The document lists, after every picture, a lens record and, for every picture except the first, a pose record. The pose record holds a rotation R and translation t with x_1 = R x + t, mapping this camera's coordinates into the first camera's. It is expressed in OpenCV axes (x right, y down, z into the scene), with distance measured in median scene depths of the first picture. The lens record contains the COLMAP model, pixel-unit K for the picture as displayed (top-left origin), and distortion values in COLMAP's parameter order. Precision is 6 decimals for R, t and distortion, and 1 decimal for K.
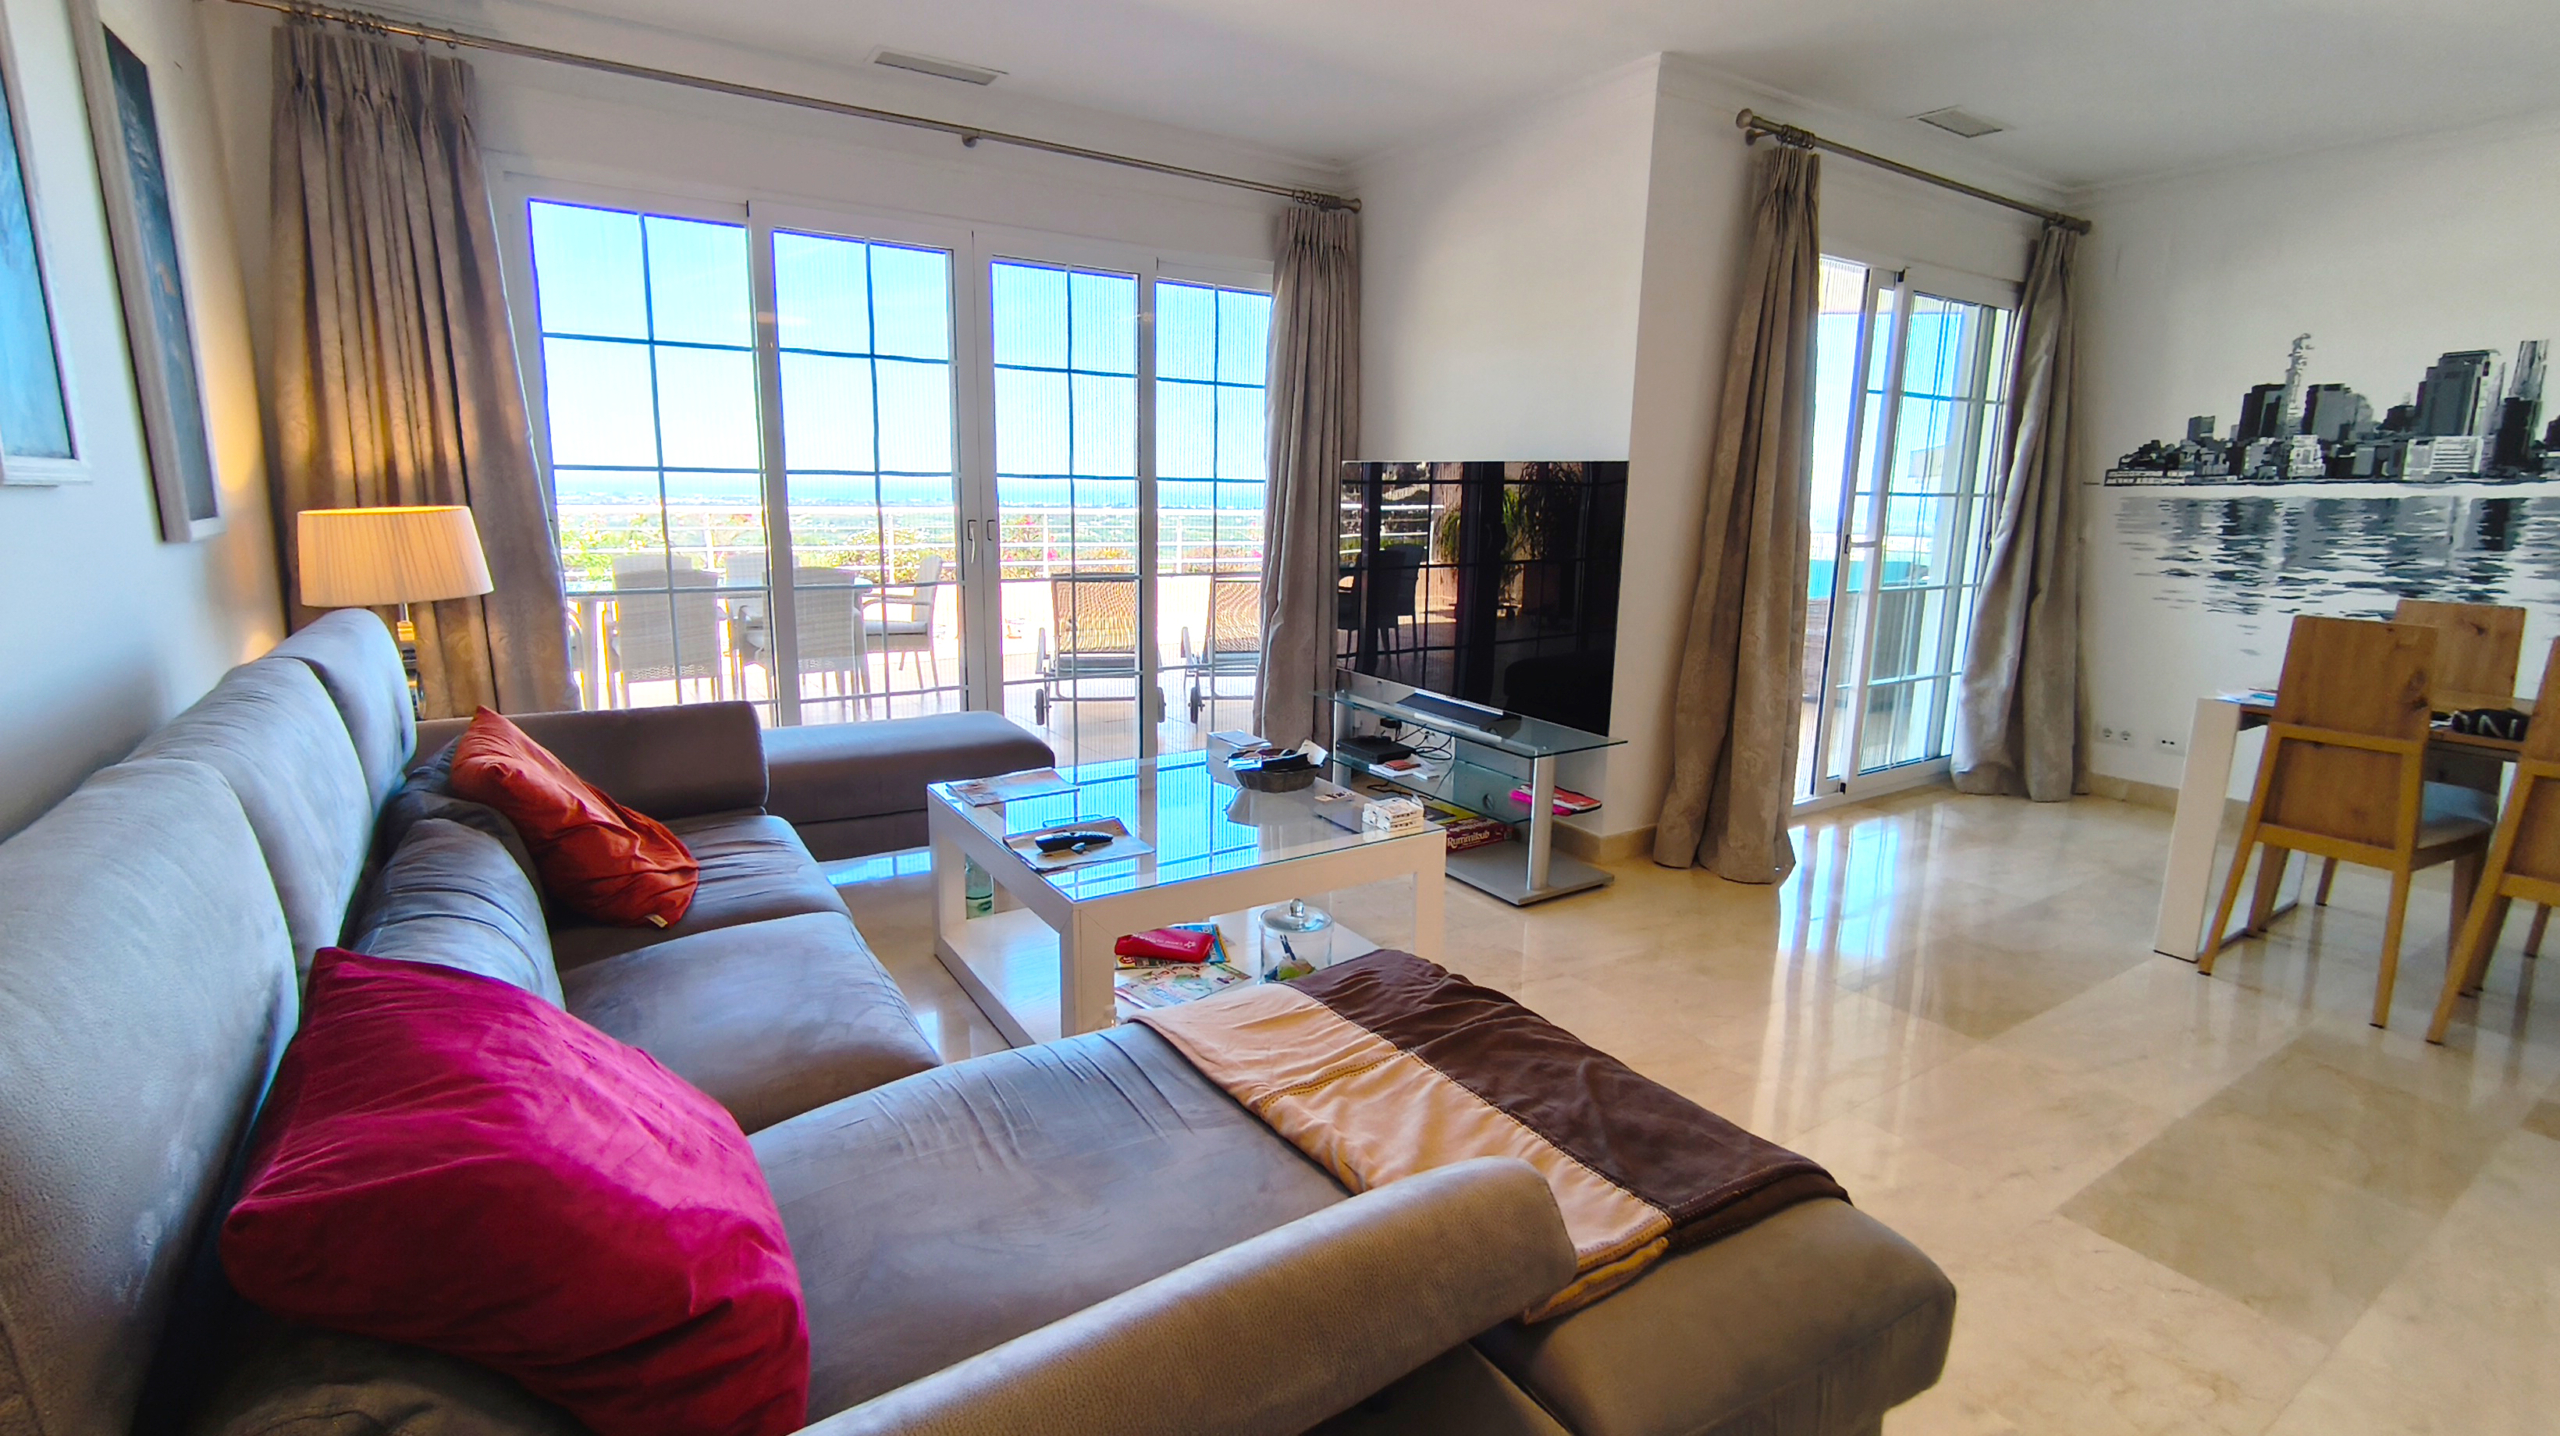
lens RADIAL K [[1122.4, 0, 1260.5], [0, 1122.4, 681.9], [0, 0, 1]] dist [-0.004383, 0.002156]
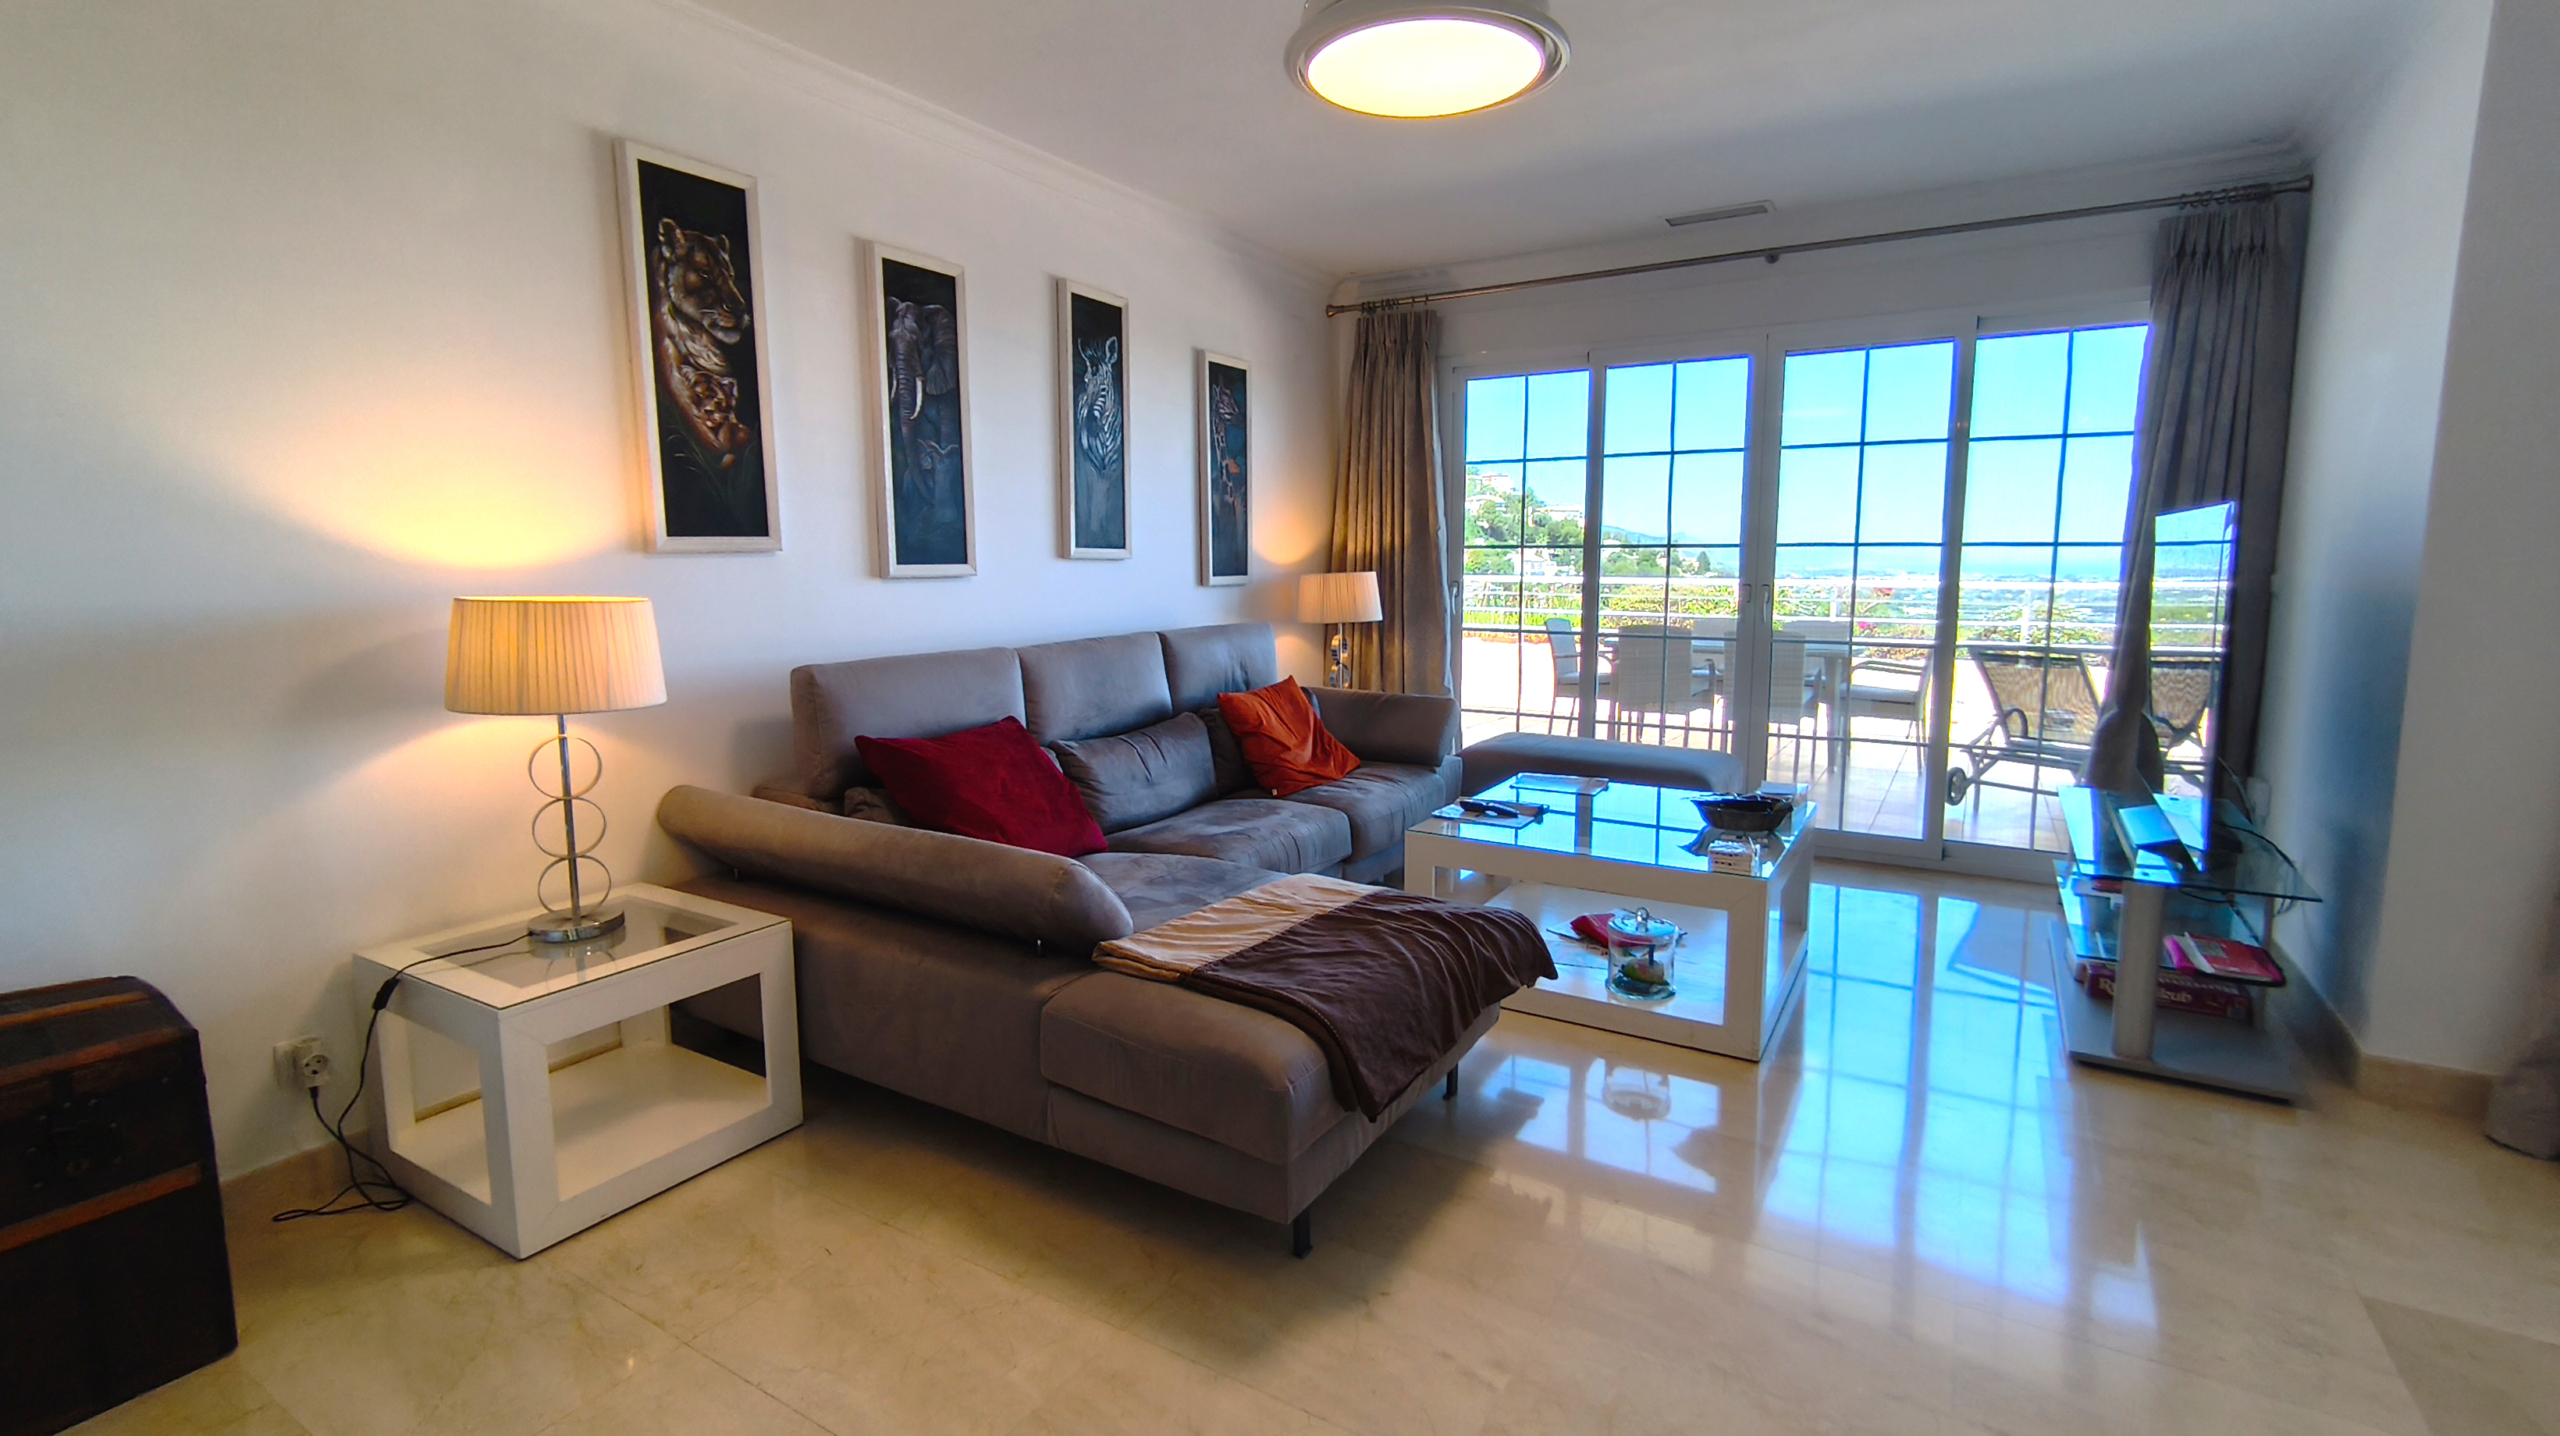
lens RADIAL K [[1122.4, 0, 1292.2], [0, 1122.4, 695.5], [0, 0, 1]] dist [-0.004383, 0.002156]
pose [[0.438265, 0.092553, -0.894068, 0.558815], [-0.145245, 0.988904, 0.031173, -0.001769], [0.887033, 0.116197, 0.446845, 0.094938]]
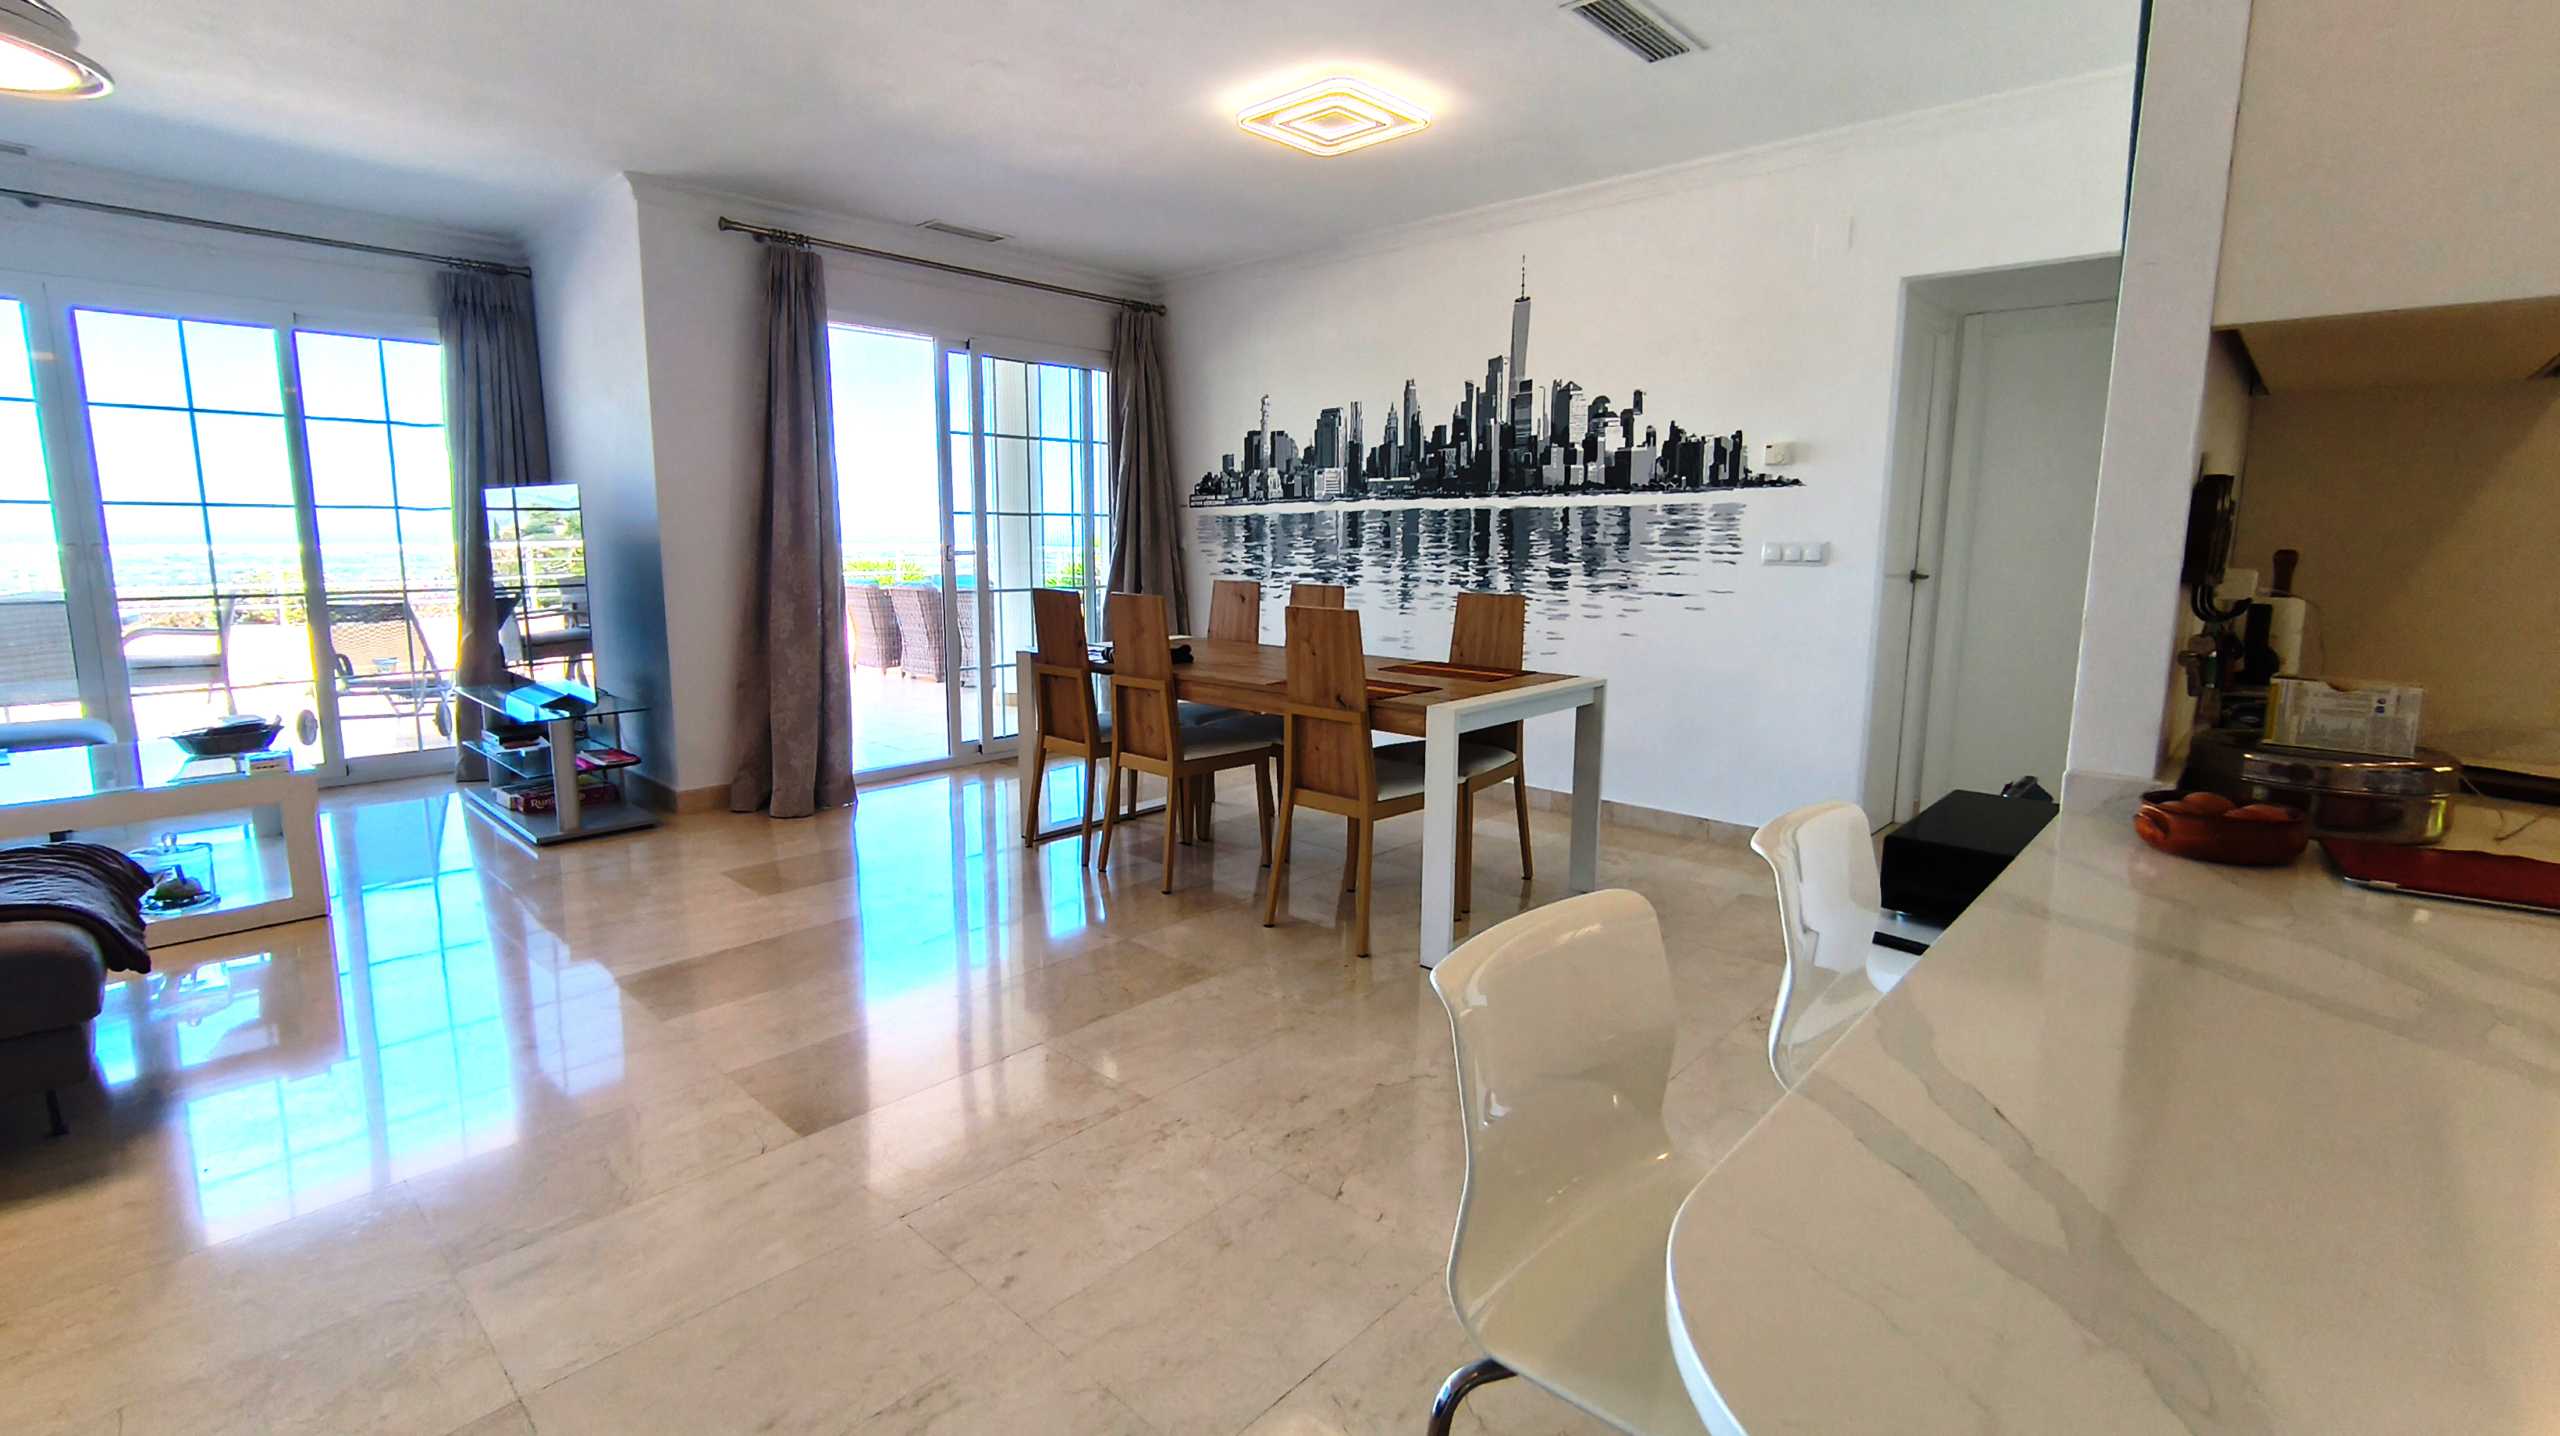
lens RADIAL K [[1122.4, 0, 1258.7], [0, 1122.4, 688.8], [0, 0, 1]] dist [-0.004383, 0.002156]
pose [[0.970636, -0.044894, 0.236327, 0.590720], [0.051874, 0.998380, -0.023397, 0.082071], [-0.234894, 0.034970, 0.971392, -0.324353]]
